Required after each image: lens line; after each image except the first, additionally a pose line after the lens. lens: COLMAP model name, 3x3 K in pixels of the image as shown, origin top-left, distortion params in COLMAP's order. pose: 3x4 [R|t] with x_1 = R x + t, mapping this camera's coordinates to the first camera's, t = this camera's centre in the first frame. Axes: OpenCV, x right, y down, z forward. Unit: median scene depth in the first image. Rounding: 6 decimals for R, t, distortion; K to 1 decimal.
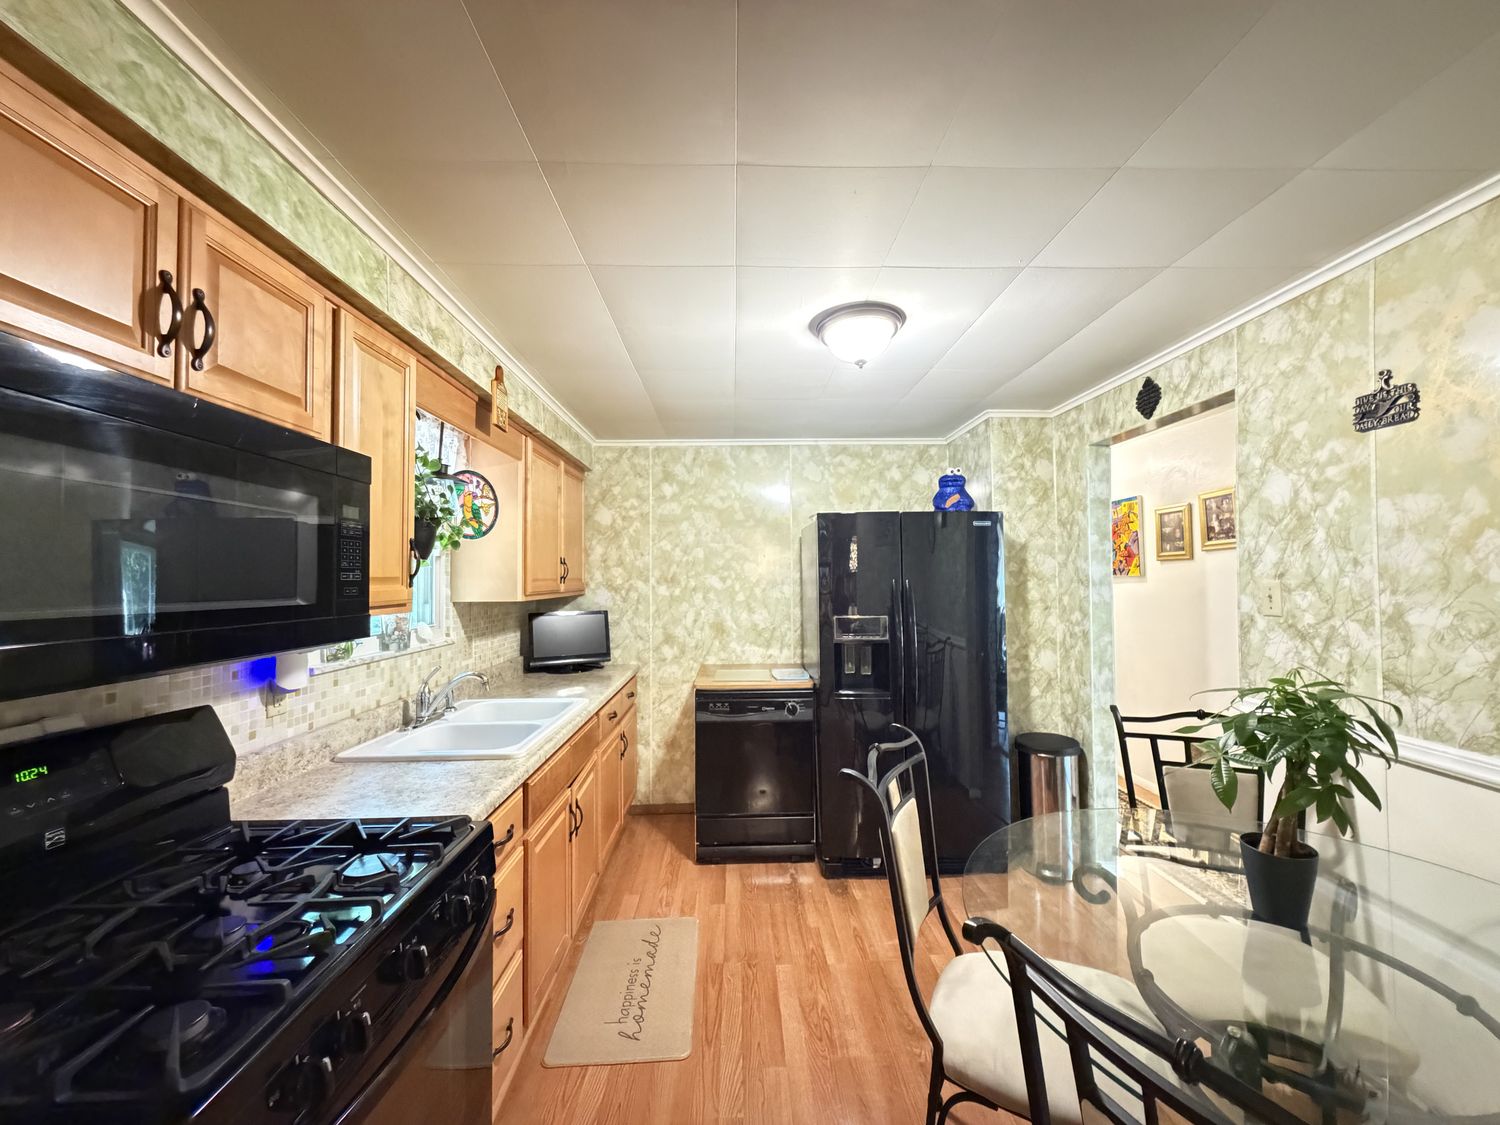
lens RADIAL K [[599.0, 0, 757.7], [0, 599.0, 560.1], [0, 0, 1]] dist [0.000237, 0.000261]
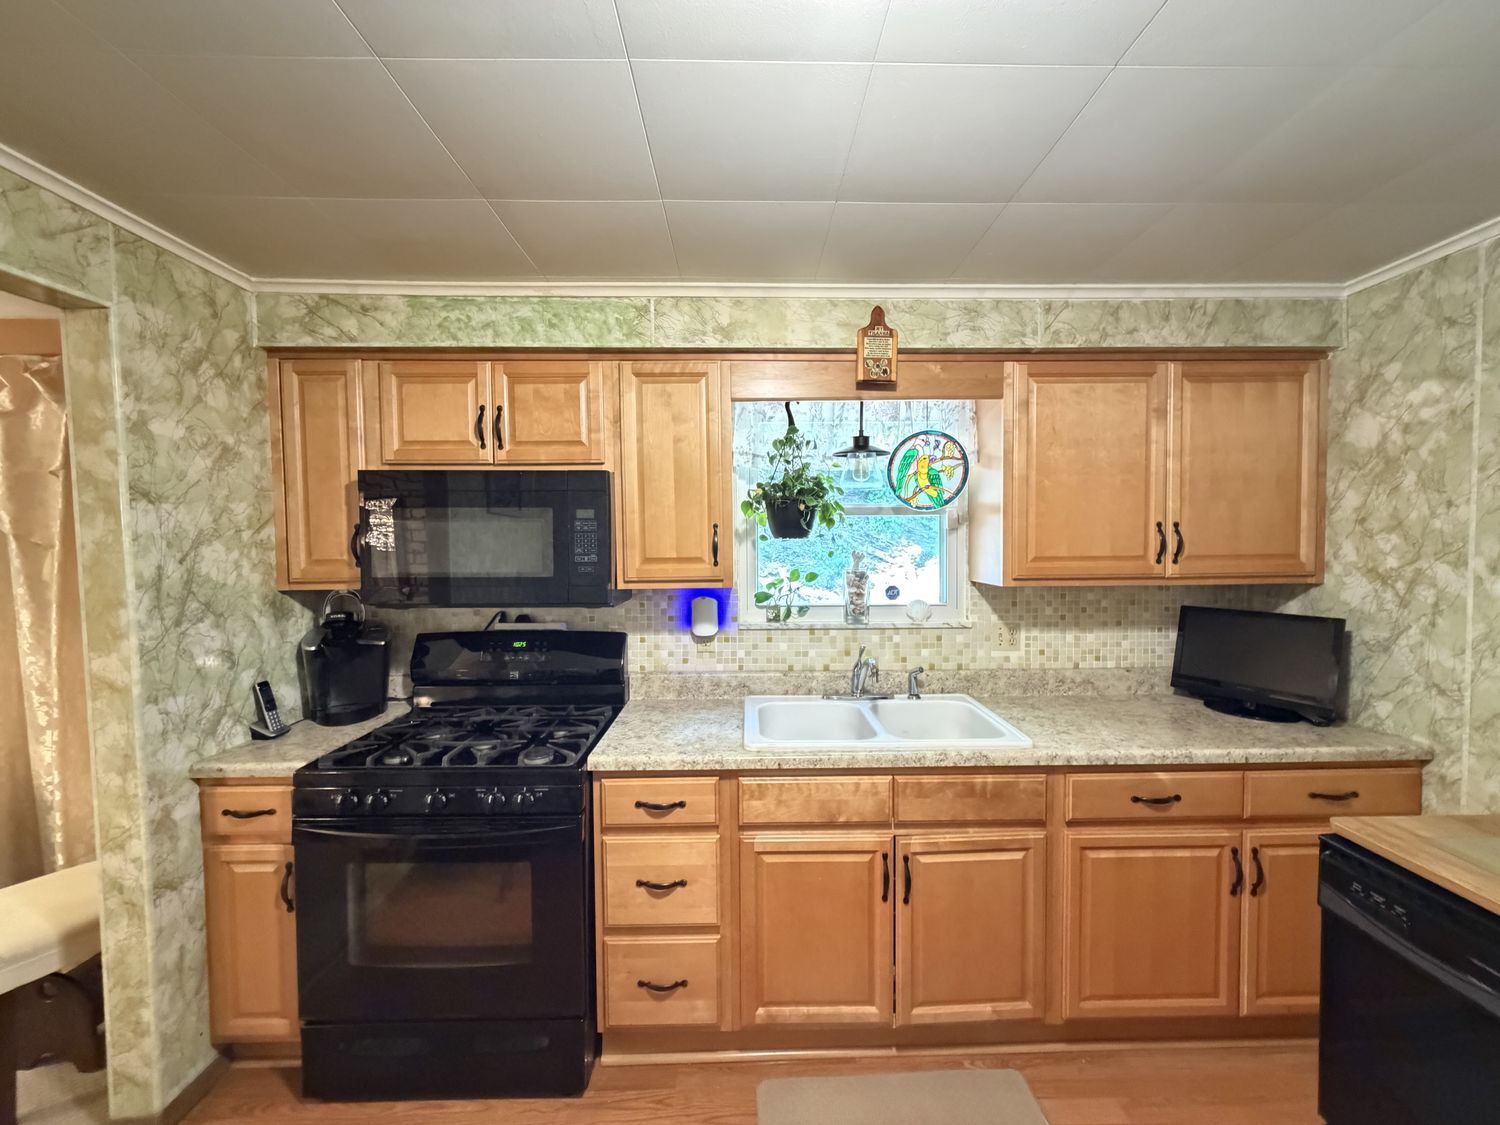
lens RADIAL K [[599.0, 0, 753.9], [0, 599.0, 560.1], [0, 0, 1]] dist [0.000237, 0.000261]
pose [[-0.019497, 0.041597, -0.998944, 0.526912], [0.036807, 0.998487, 0.040860, -0.009807], [0.999132, -0.035971, -0.020998, 1.016950]]
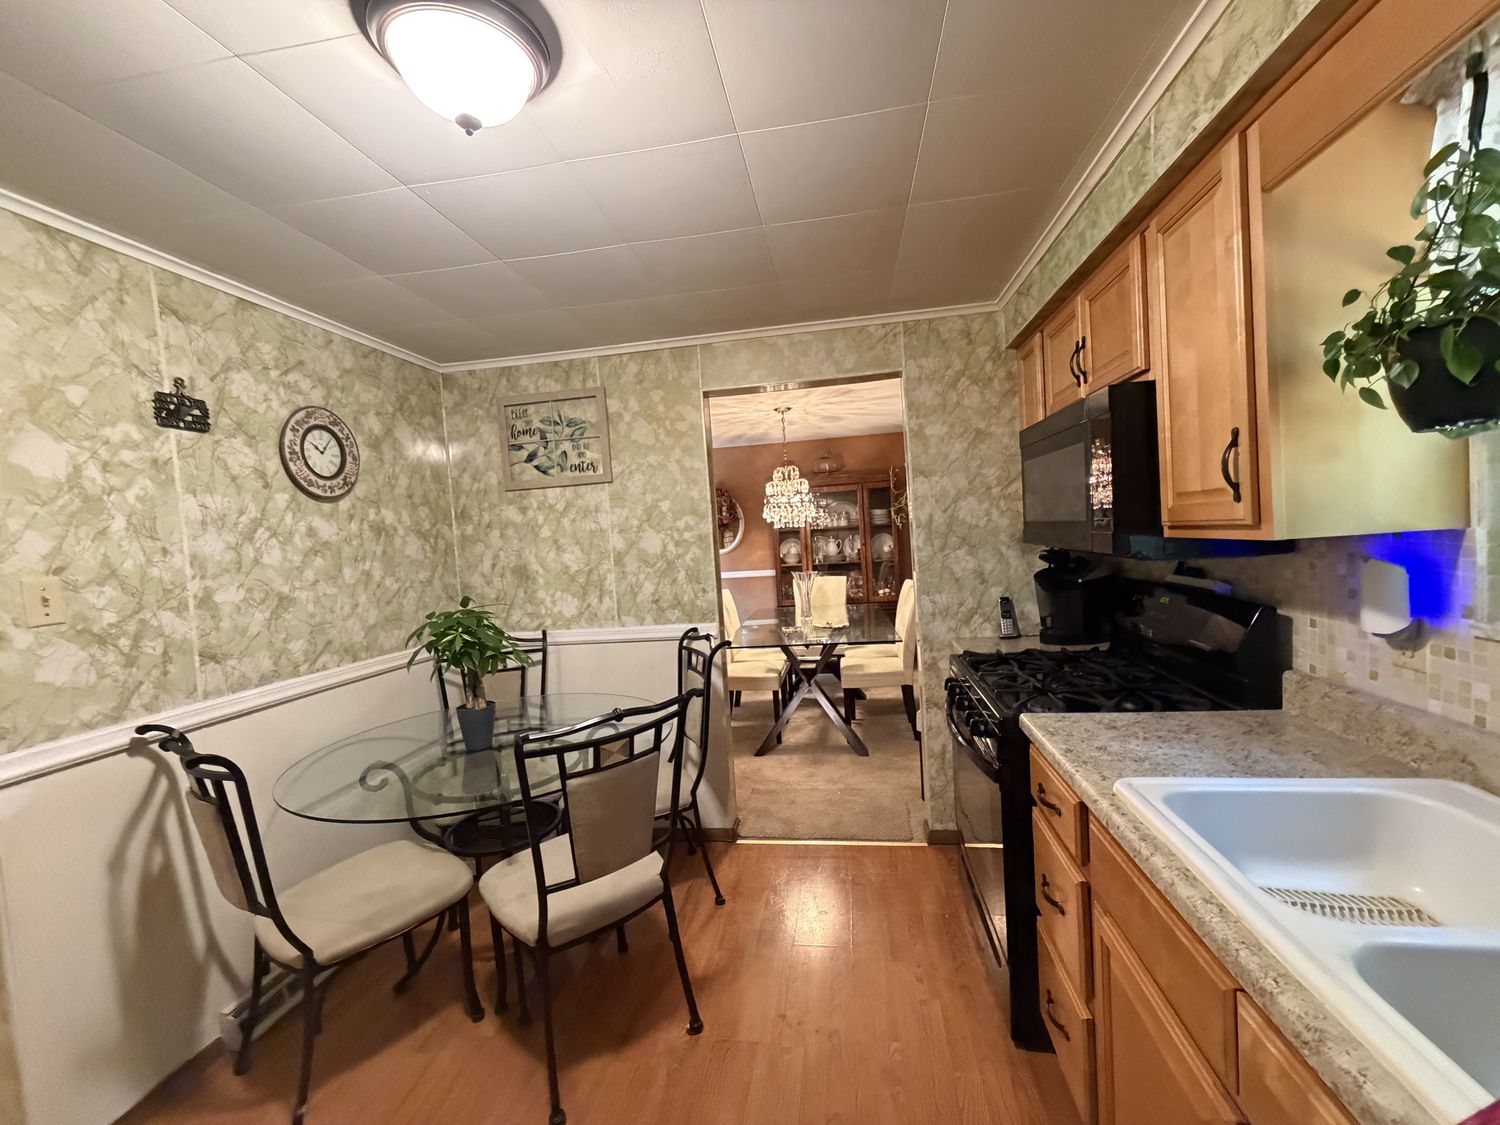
lens RADIAL K [[599.0, 0, 752.0], [0, 599.0, 562.5], [0, 0, 1]] dist [0.000237, 0.000261]
pose [[-0.978919, 0.059522, 0.195383, -0.161040], [0.064839, 0.997676, 0.020923, 0.059103], [-0.193684, 0.033151, -0.980504, 1.635727]]
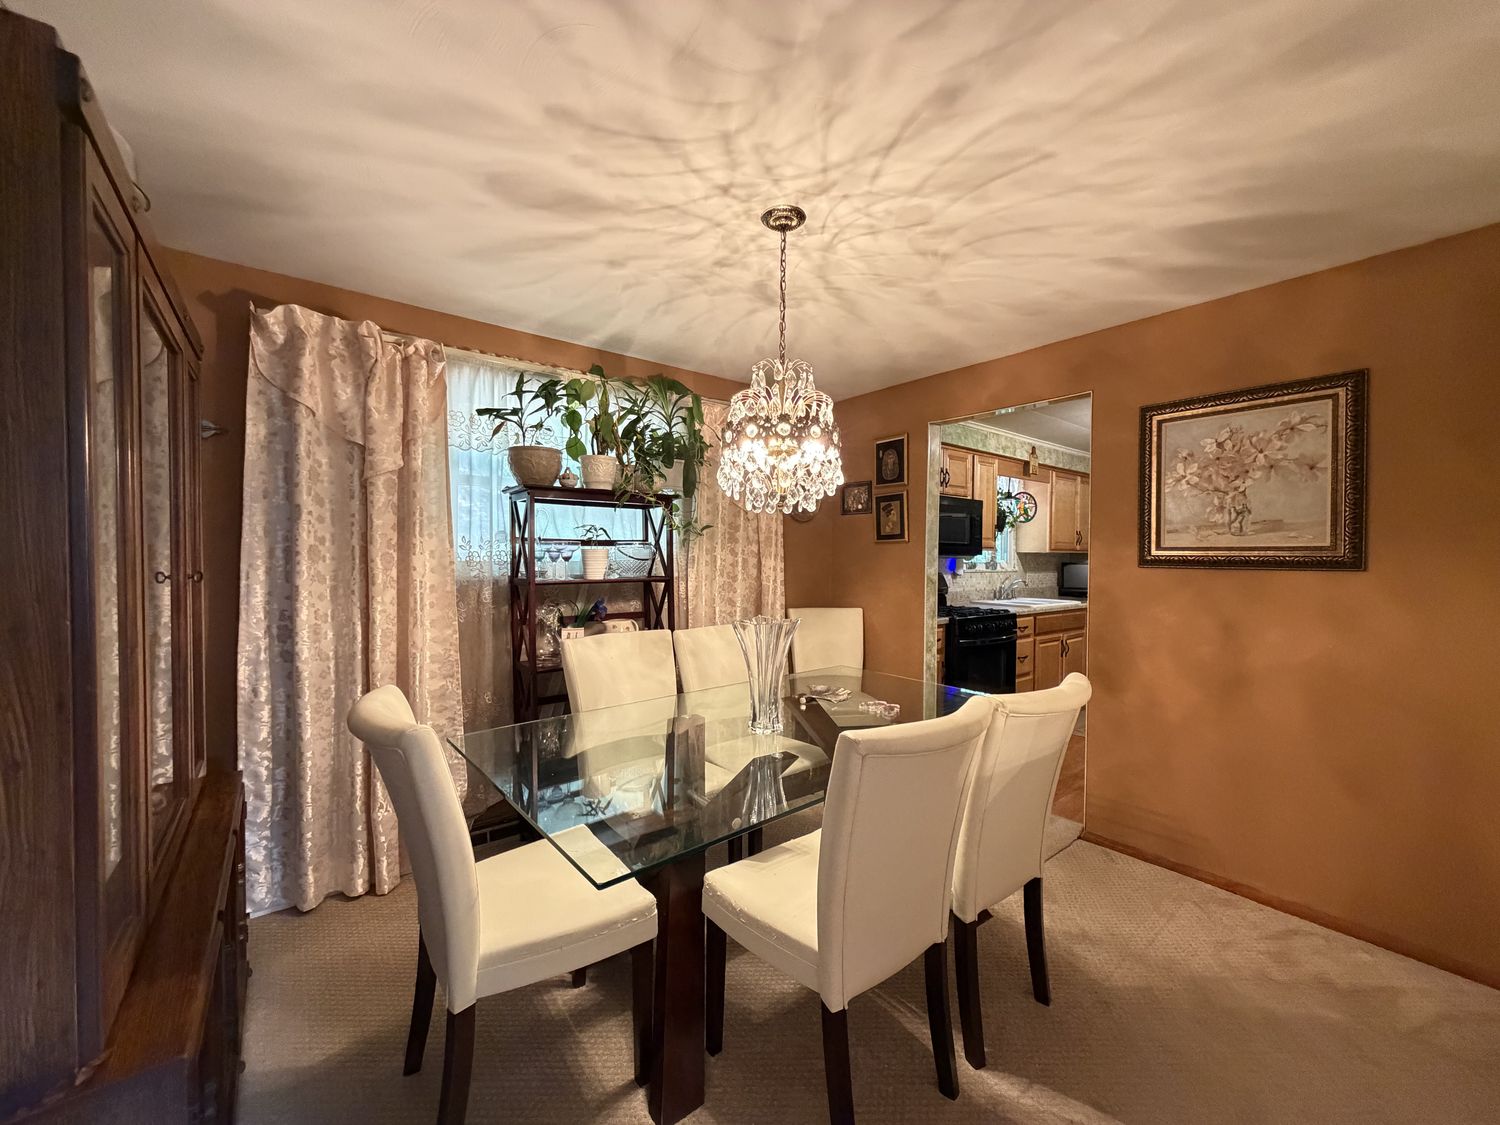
lens RADIAL K [[599.0, 0, 756.7], [0, 599.0, 566.6], [0, 0, 1]] dist [0.000237, 0.000261]
pose [[0.595546, 0.026595, -0.802881, 0.947543], [0.012112, 0.999041, 0.042077, 0.028071], [0.803230, -0.034783, 0.594652, -1.470961]]
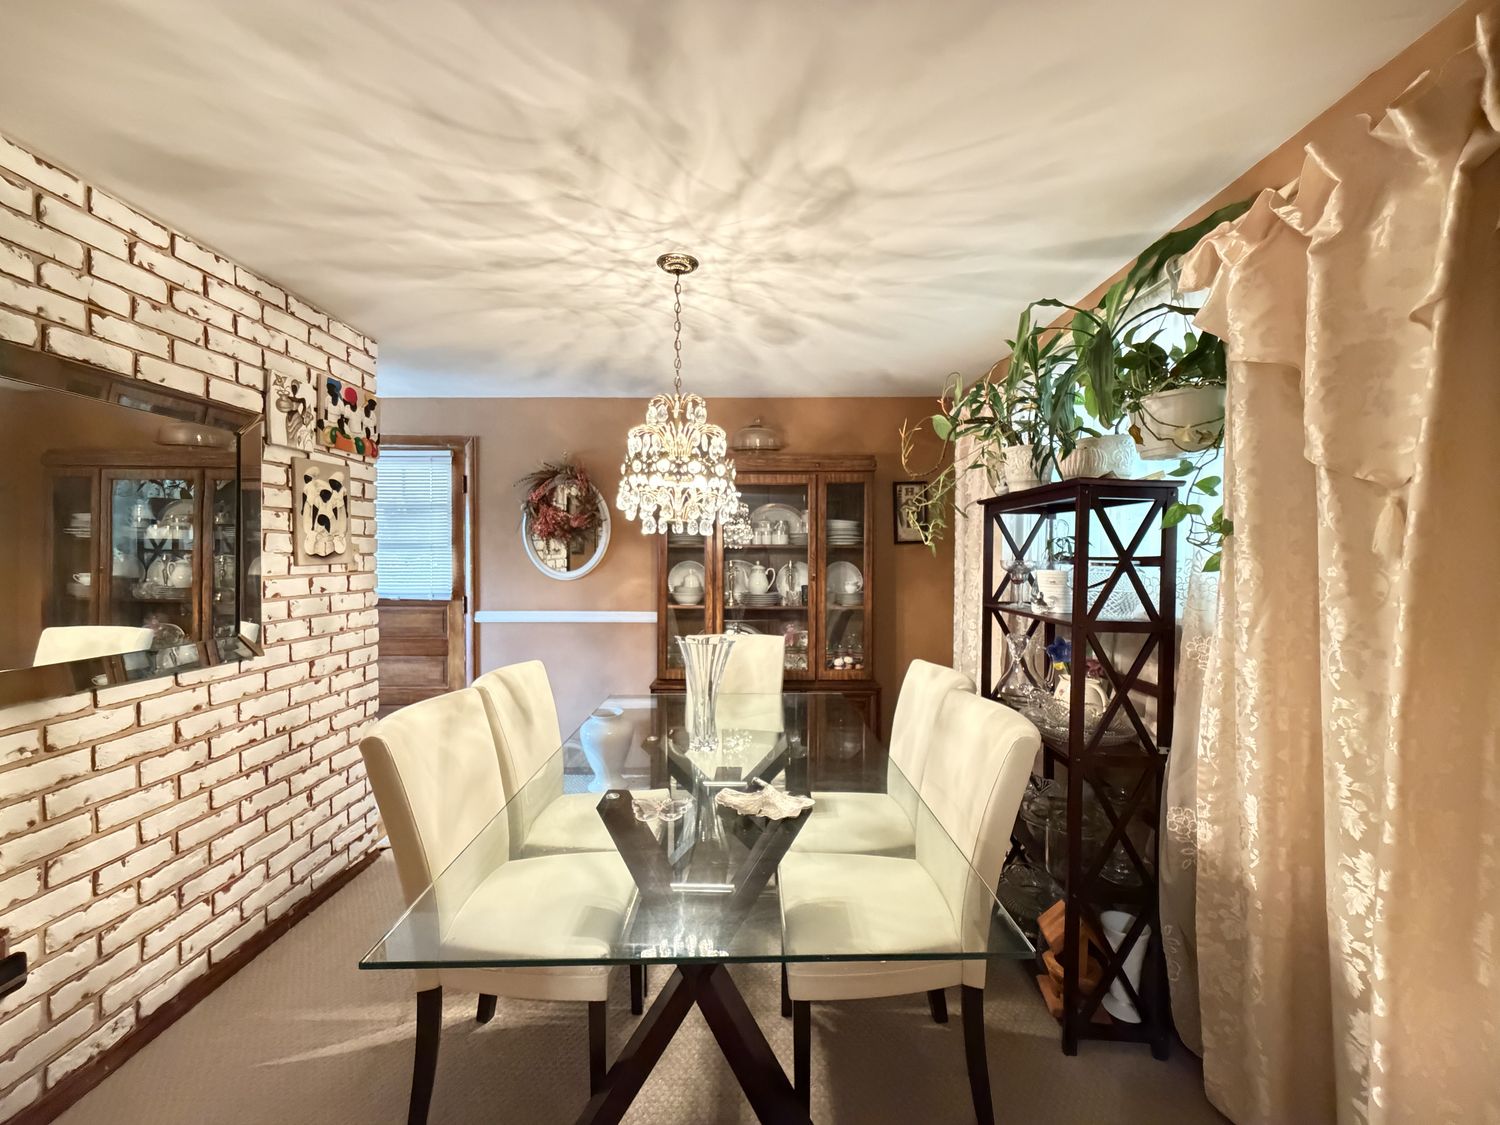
lens RADIAL K [[599.0, 0, 754.9], [0, 599.0, 563.0], [0, 0, 1]] dist [0.000237, 0.000261]
pose [[-0.999174, 0.003428, 0.040487, -0.018938], [0.002992, 0.999937, -0.010841, 0.039298], [-0.040522, -0.010711, -0.999121, 0.233624]]
